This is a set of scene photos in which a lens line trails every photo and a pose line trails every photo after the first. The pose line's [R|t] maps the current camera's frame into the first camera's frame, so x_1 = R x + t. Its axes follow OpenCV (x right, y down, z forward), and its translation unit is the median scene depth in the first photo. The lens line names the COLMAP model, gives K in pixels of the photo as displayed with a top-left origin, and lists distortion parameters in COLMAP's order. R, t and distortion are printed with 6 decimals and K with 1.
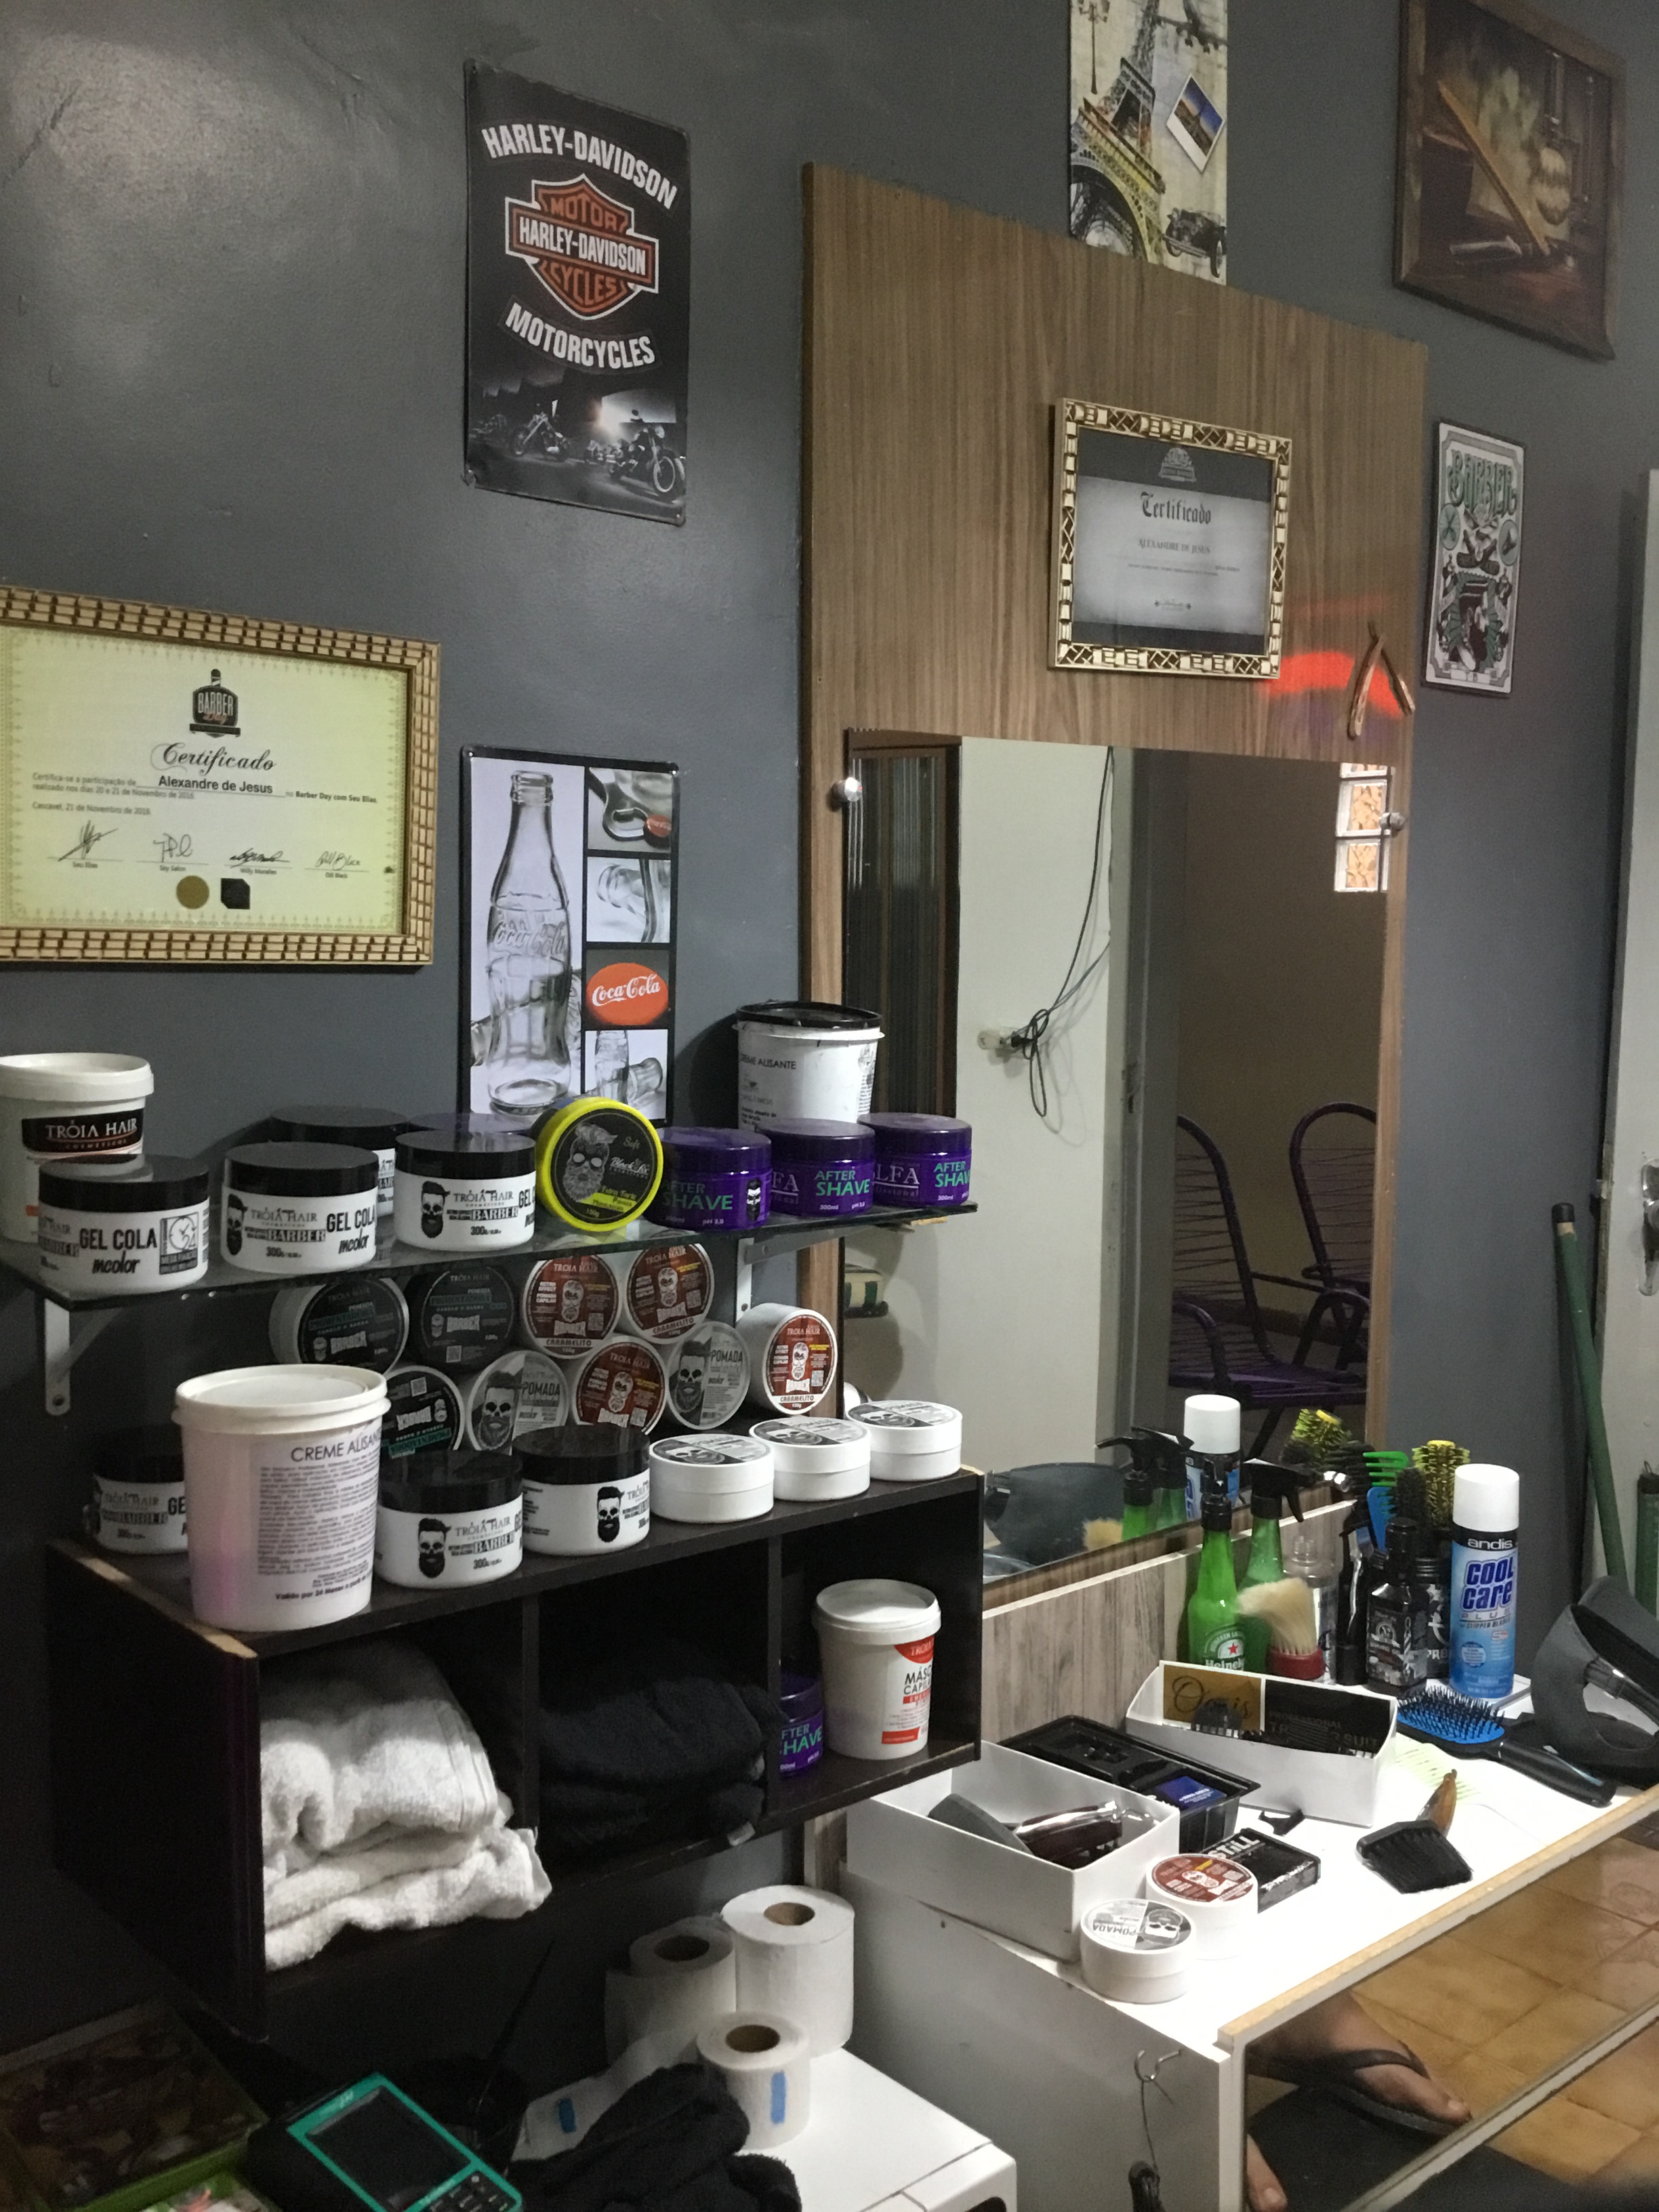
lens RADIAL K [[2166.1, 0, 829.5], [0, 2166.1, 1106.0], [0, 0, 1]] dist [0.230248, -0.605450]
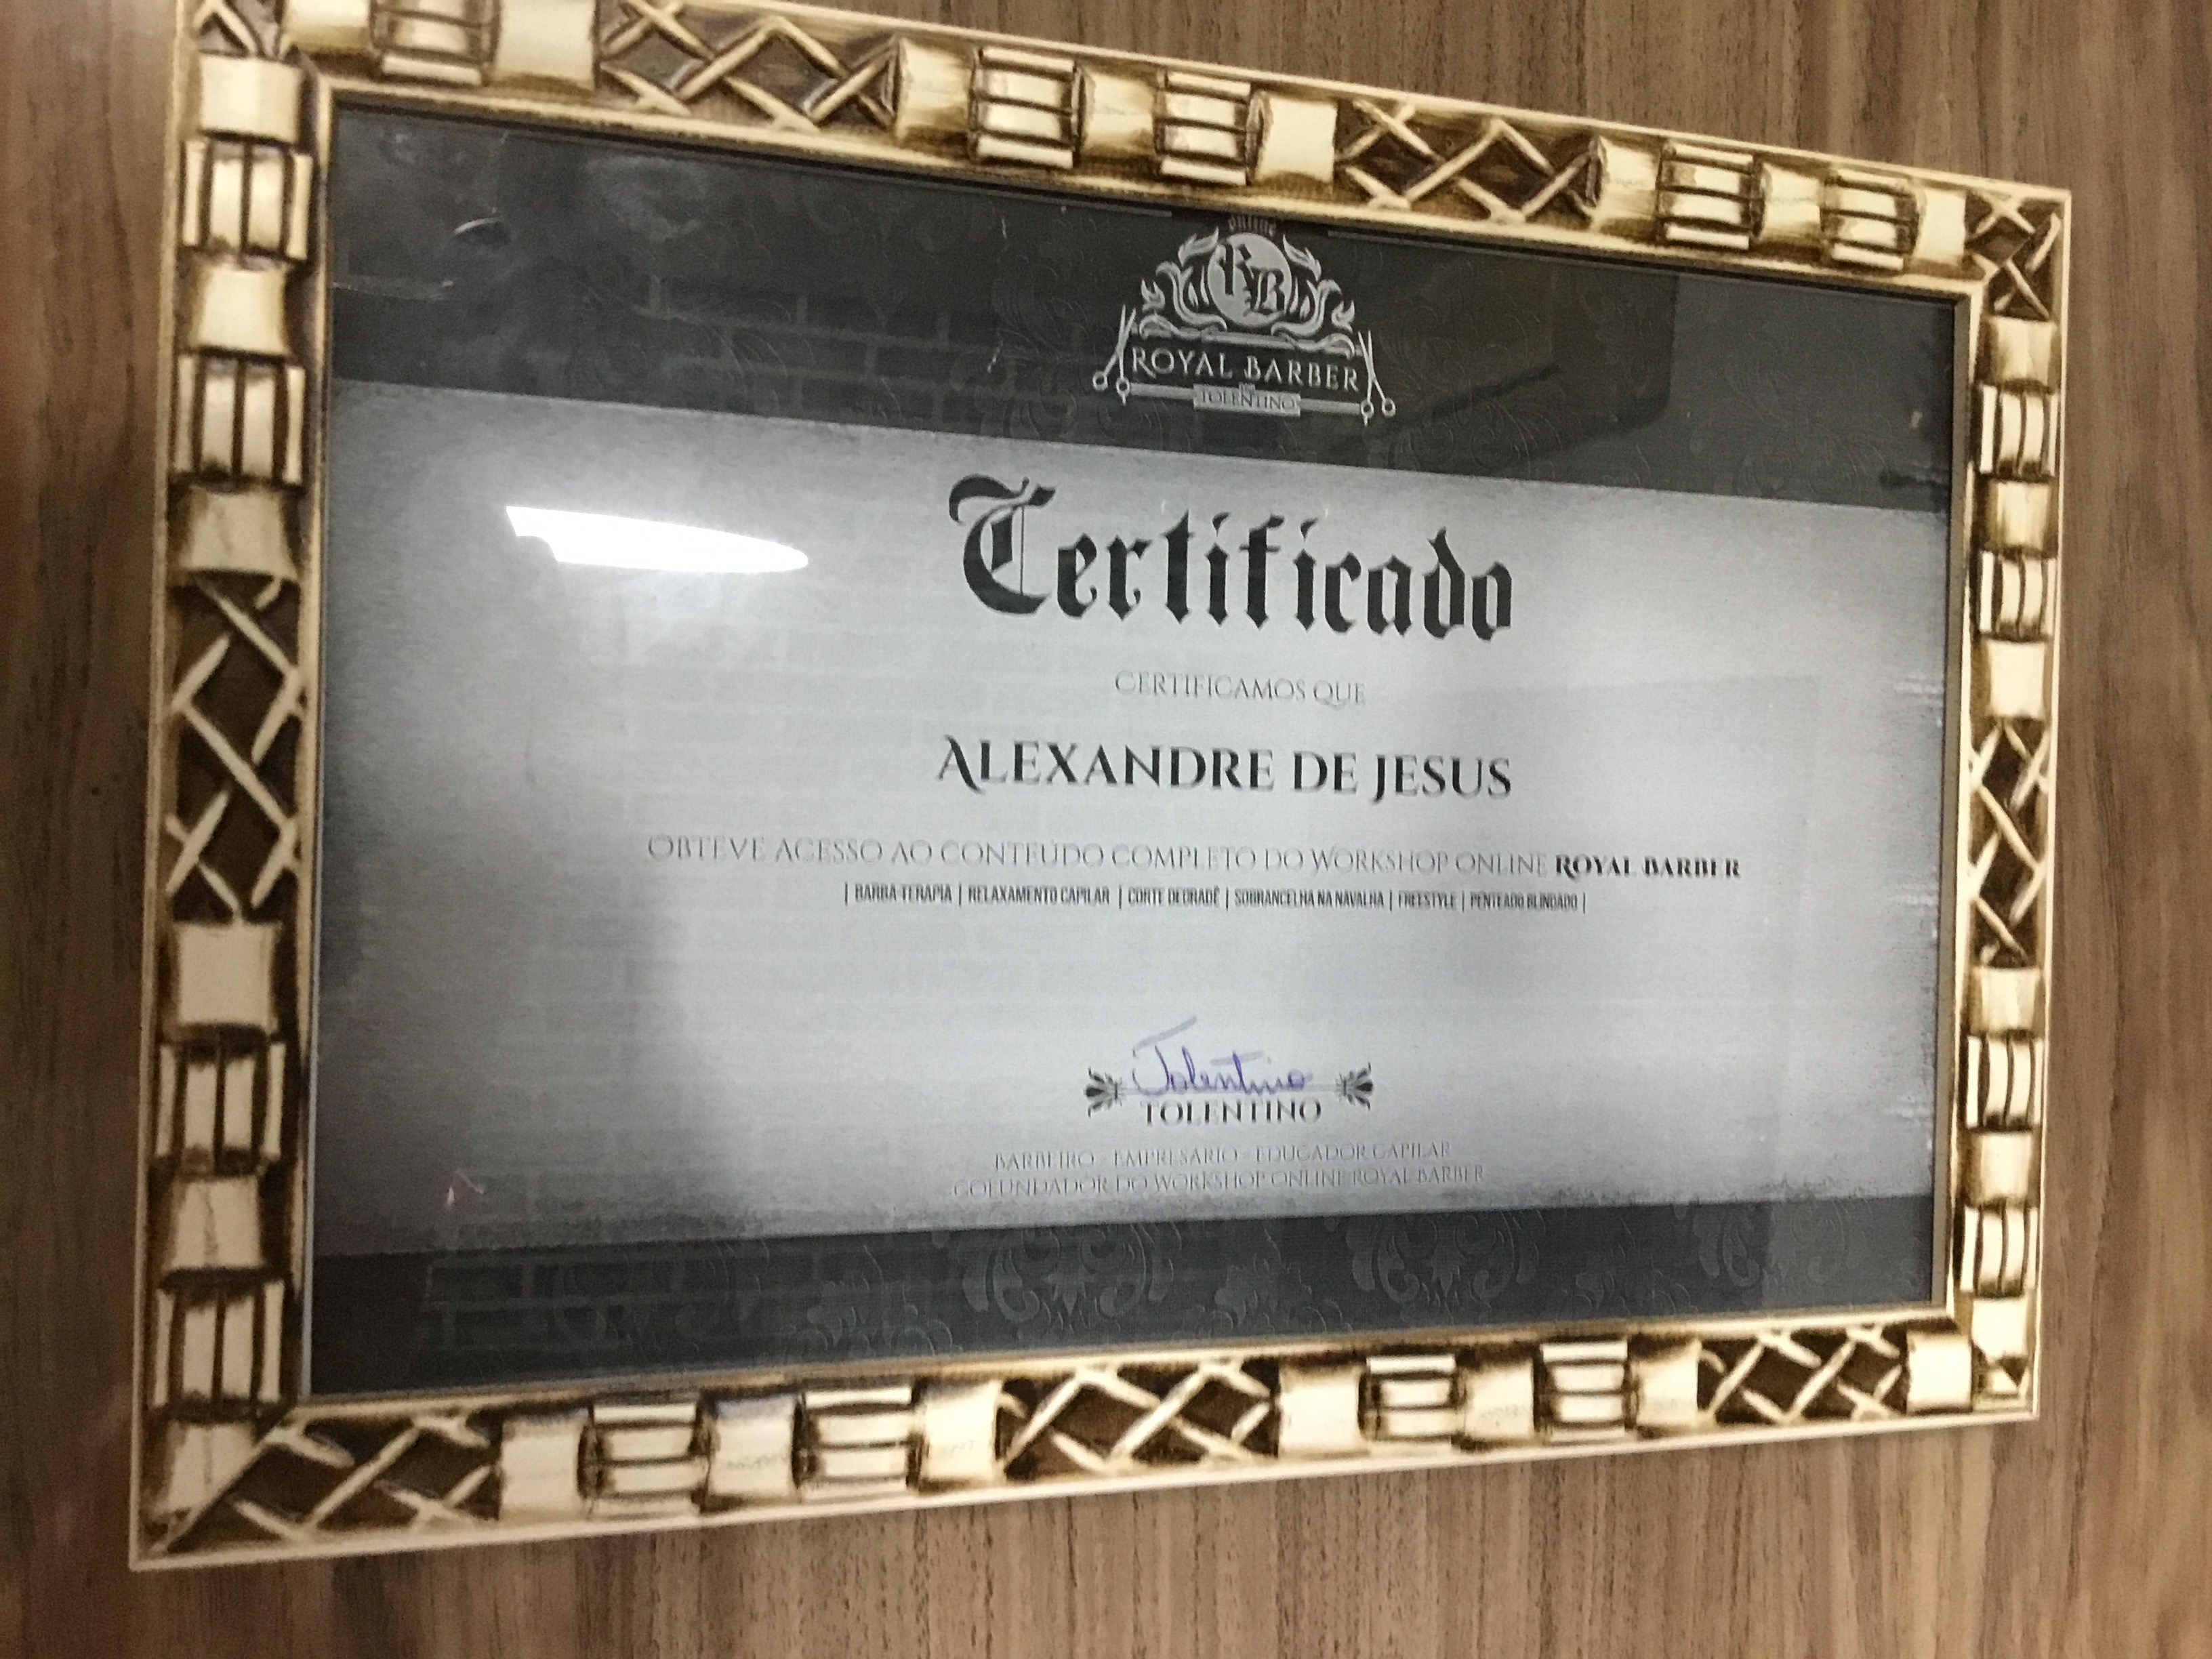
lens RADIAL K [[2166.1, 0, 1106.0], [0, 2166.1, 829.5], [0, 0, 1]] dist [0.230248, -0.605450]
pose [[0.924496, 0.011303, -0.381025, 0.212441], [-0.067945, 0.988440, -0.135537, -0.223547], [0.375088, 0.151192, 0.914576, 0.831160]]
